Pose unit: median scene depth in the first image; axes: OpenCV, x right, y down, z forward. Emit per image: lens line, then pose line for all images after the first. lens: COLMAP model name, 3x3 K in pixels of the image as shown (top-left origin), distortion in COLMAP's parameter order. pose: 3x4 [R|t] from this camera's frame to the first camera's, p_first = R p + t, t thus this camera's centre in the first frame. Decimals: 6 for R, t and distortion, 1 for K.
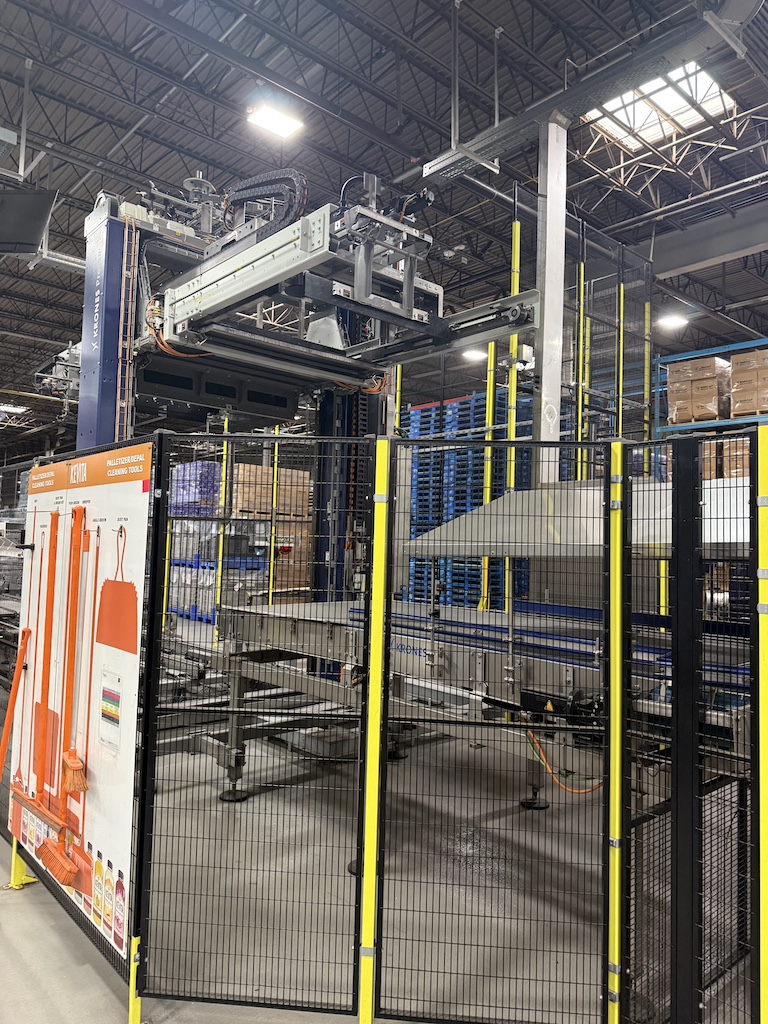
lens RADIAL K [[725.4, 0, 384.0], [0, 725.4, 512.0], [0, 0, 1]] dist [0.068114, -0.071145]
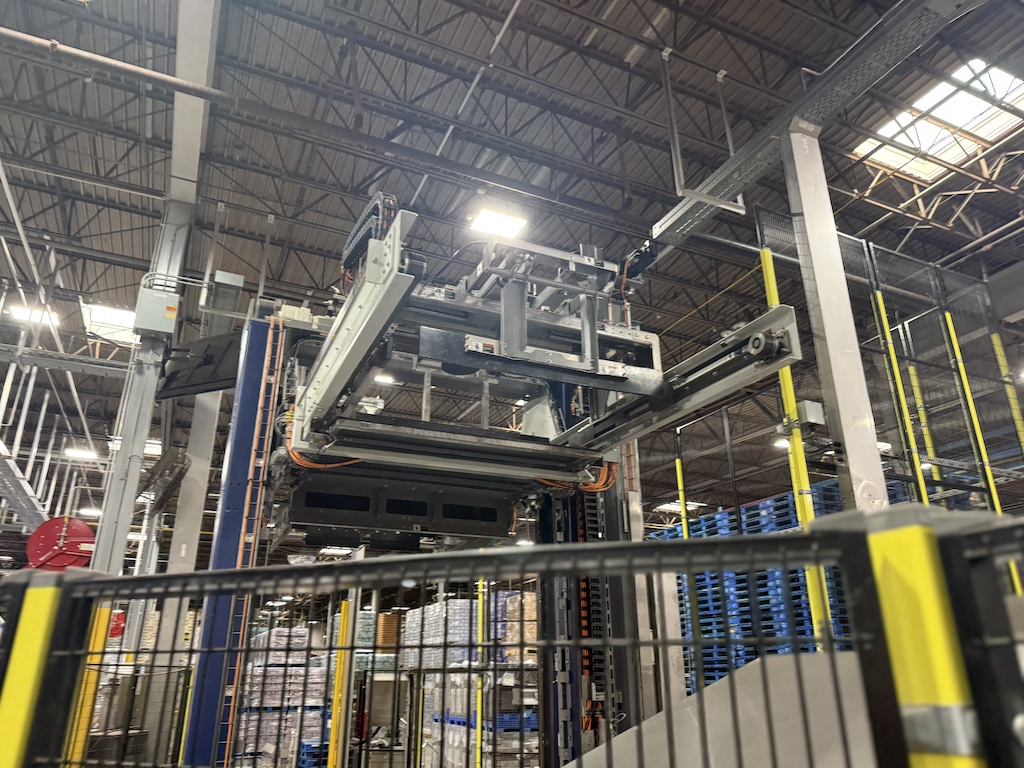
lens RADIAL K [[725.4, 0, 514.2], [0, 725.4, 392.5], [0, 0, 1]] dist [0.068114, -0.071145]
pose [[0.958972, -0.135198, -0.249188, 0.091595], [0.049054, 0.944837, -0.323848, -0.023778], [0.279226, 0.298337, 0.912704, 0.260086]]
